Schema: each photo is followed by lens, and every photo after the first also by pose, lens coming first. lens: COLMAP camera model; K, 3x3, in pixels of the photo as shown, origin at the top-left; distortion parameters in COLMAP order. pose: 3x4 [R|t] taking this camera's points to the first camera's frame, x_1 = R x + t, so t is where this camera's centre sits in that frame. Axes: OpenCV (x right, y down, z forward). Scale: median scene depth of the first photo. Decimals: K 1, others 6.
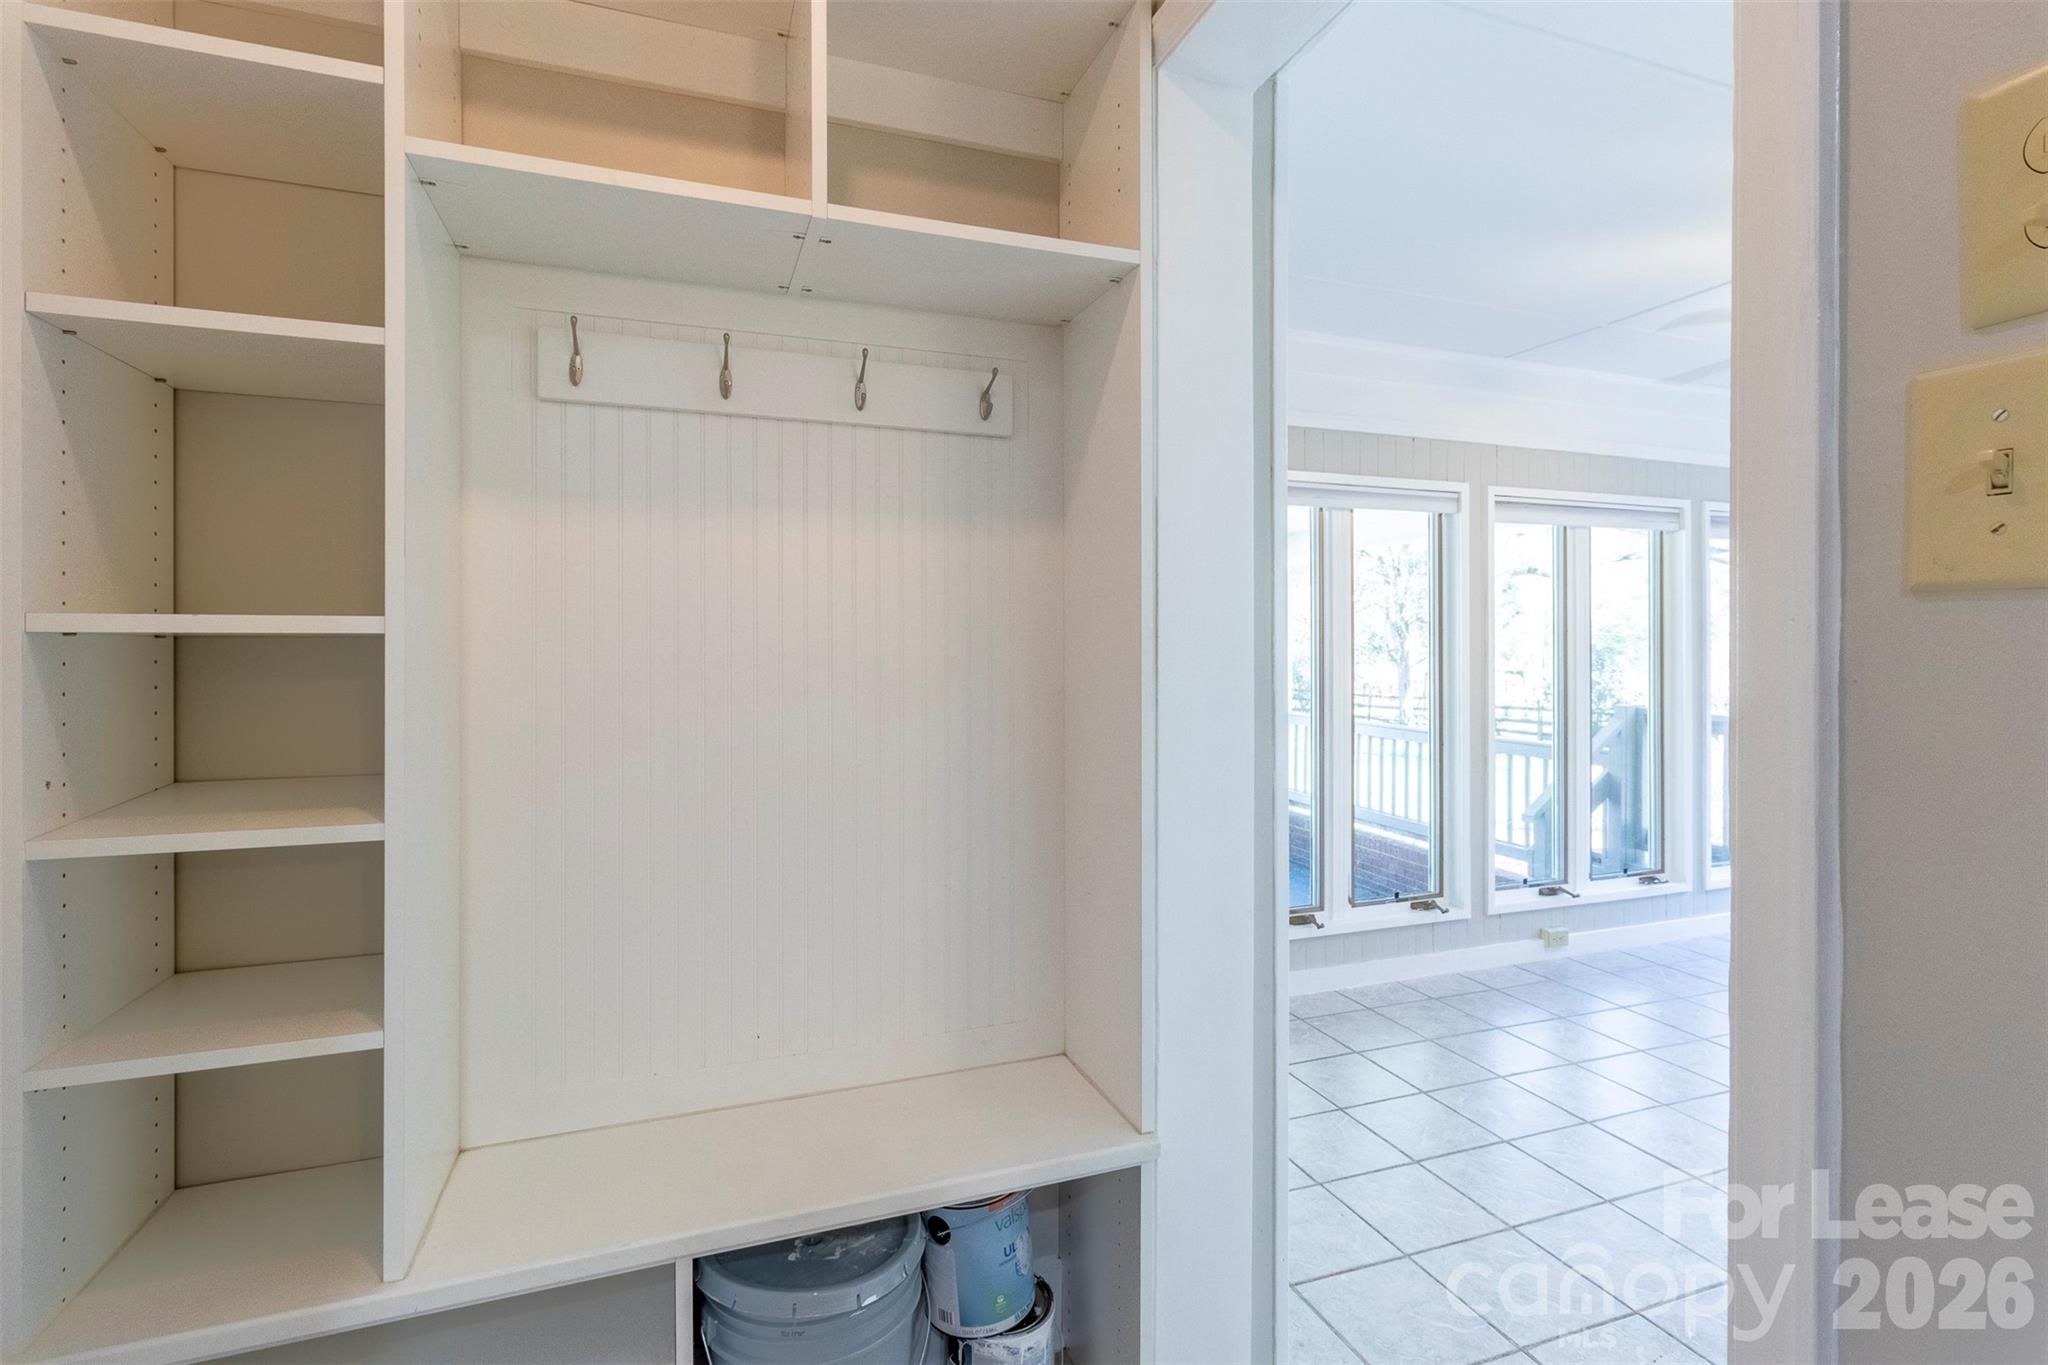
lens RADIAL K [[972.7, 0, 1039.5], [0, 972.7, 650.0], [0, 0, 1]] dist [0.001958, -0.000244]
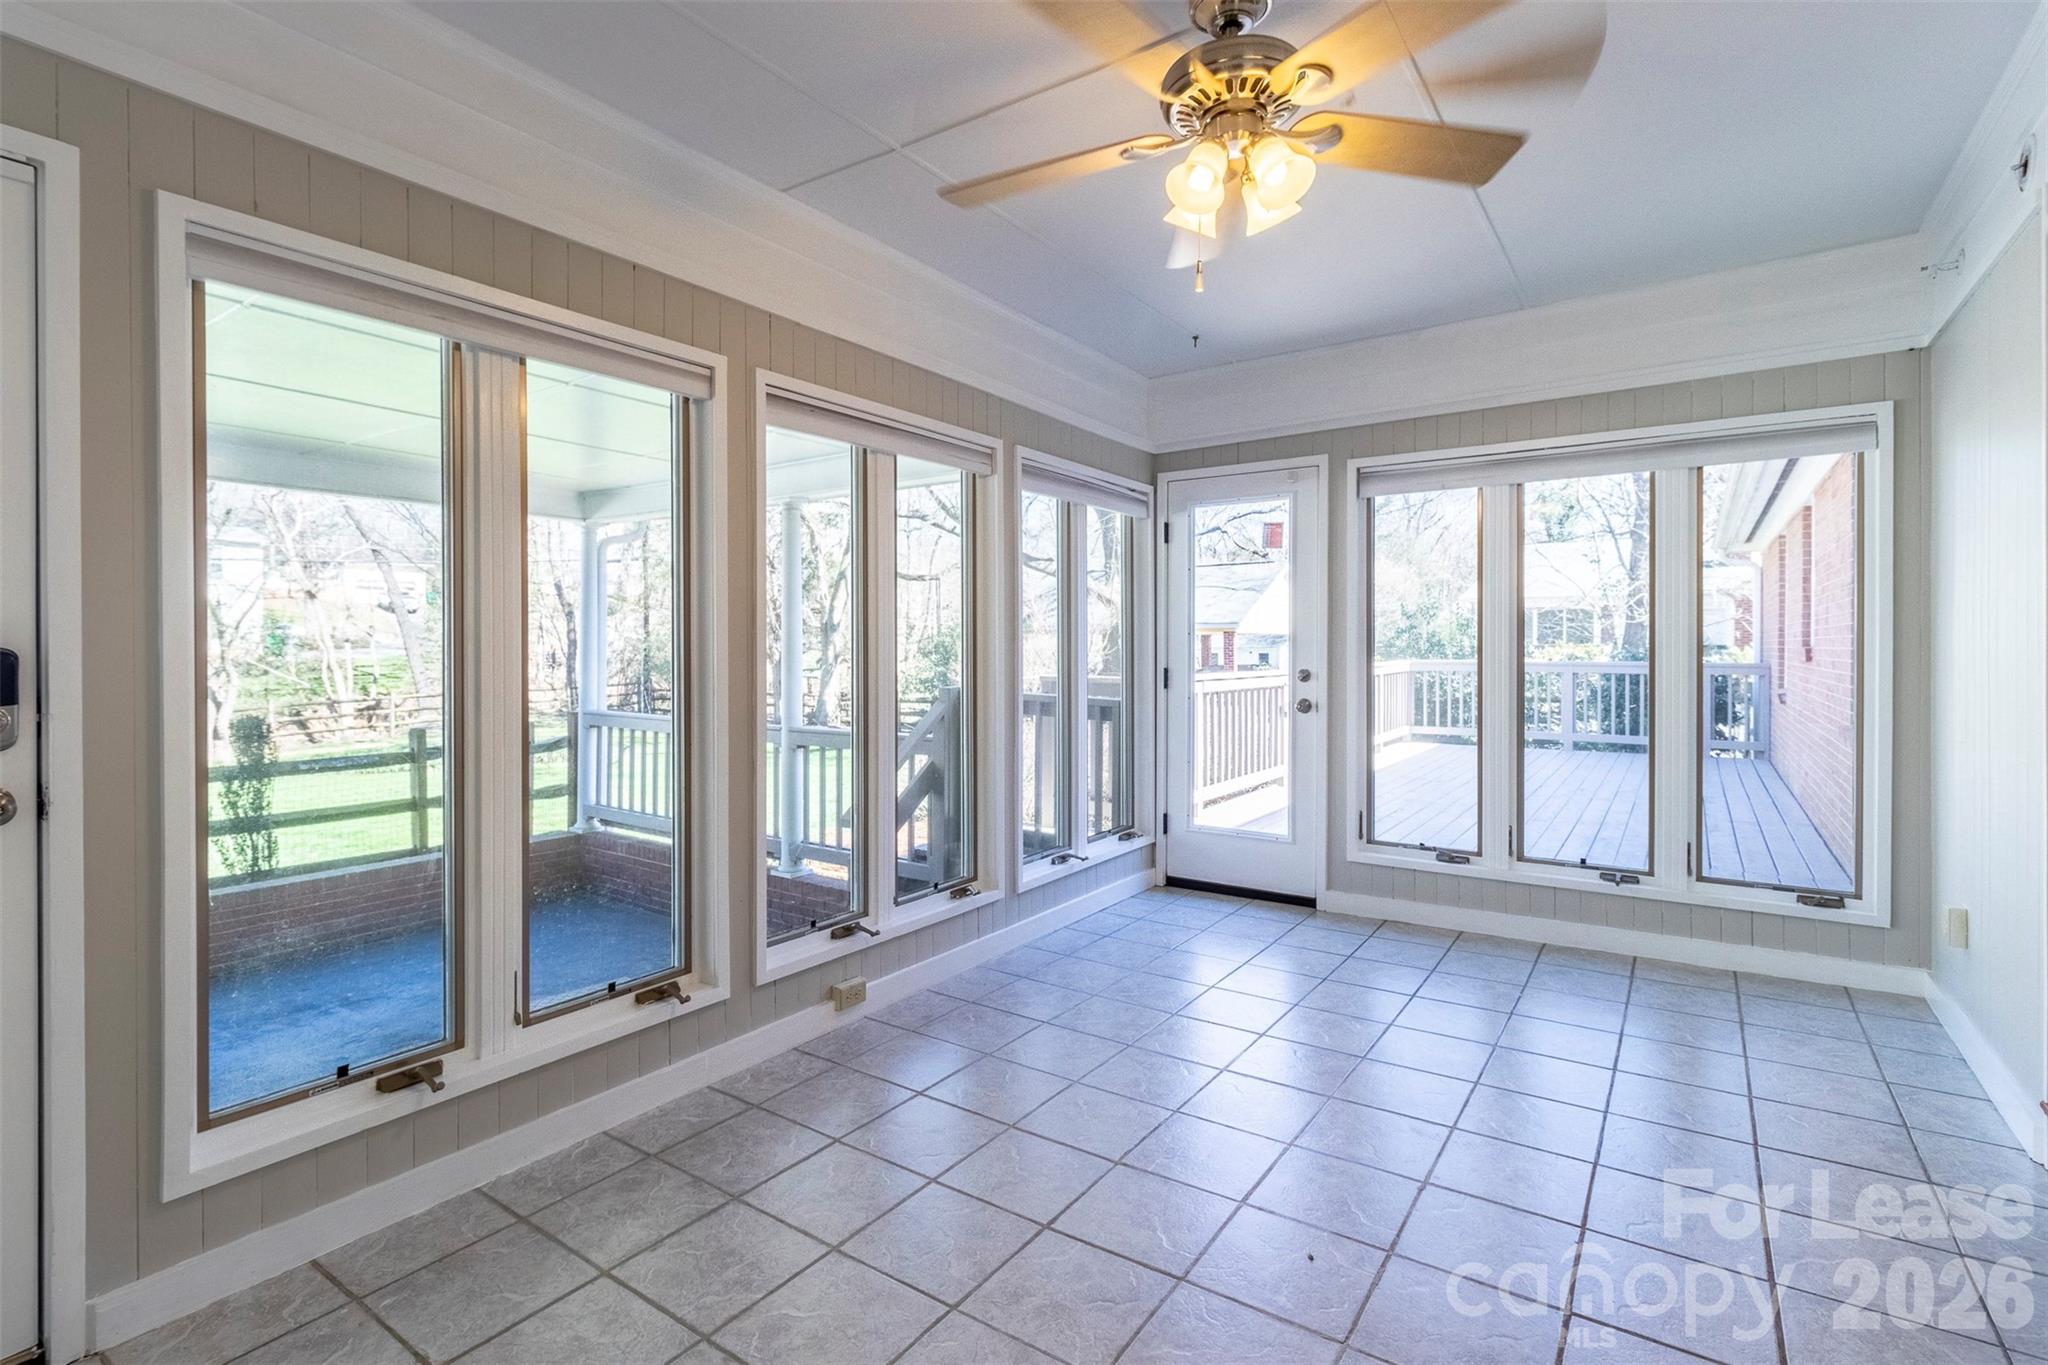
lens RADIAL K [[972.7, 0, 1042.4], [0, 972.7, 669.0], [0, 0, 1]] dist [0.001958, -0.000244]
pose [[0.814735, -0.010546, 0.579738, 0.222080], [-0.003467, 0.999728, 0.023058, 0.028011], [-0.579824, -0.020796, 0.814476, 0.313444]]
